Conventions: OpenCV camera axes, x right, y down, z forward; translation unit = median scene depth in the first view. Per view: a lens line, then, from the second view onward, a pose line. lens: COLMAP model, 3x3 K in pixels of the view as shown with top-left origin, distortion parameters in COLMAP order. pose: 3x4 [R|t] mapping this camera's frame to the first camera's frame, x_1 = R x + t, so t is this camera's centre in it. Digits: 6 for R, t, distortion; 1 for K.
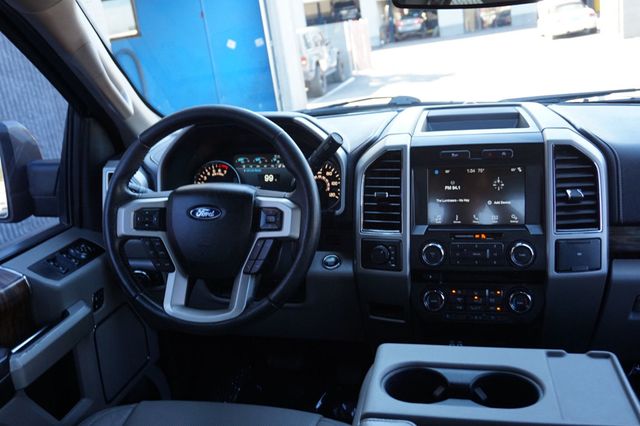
lens RADIAL K [[629.2, 0, 317.8], [0, 629.2, 210.4], [0, 0, 1]] dist [-0.019267, 0.000000]
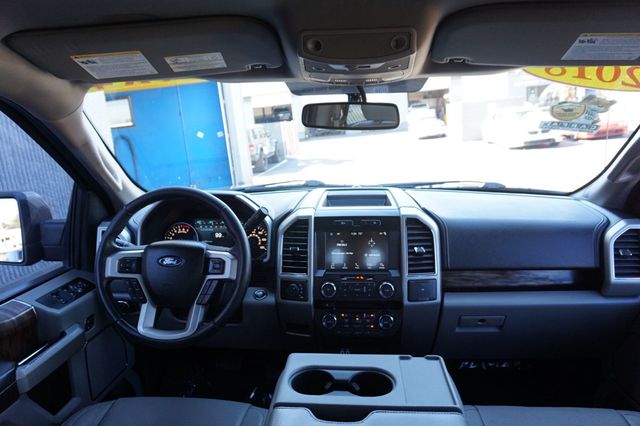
lens RADIAL K [[442.5, 0, 320.8], [0, 442.5, 210.8], [0, 0, 1]] dist [-0.049992, 0.038318]
pose [[0.990898, 0.018851, 0.133288, 0.021837], [-0.006479, 0.995677, -0.092659, -0.017857], [-0.134459, 0.090952, 0.986736, -0.037473]]
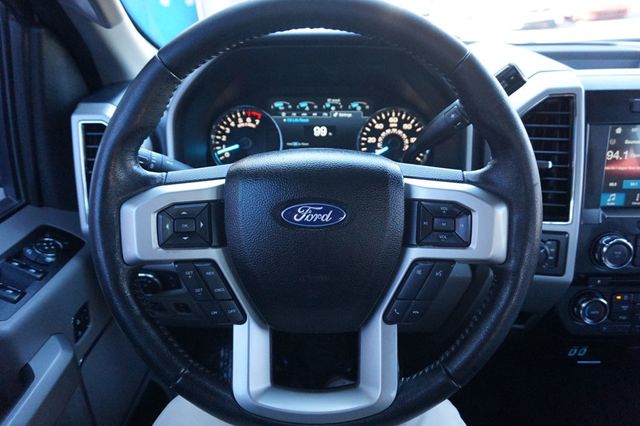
lens RADIAL K [[442.5, 0, 323.7], [0, 442.5, 211.5], [0, 0, 1]] dist [-0.049992, 0.038318]
pose [[0.978080, -0.031511, 0.205834, -0.214105], [-0.000946, 0.987801, 0.155719, -0.046458], [-0.208230, -0.152501, 0.966118, 0.584038]]
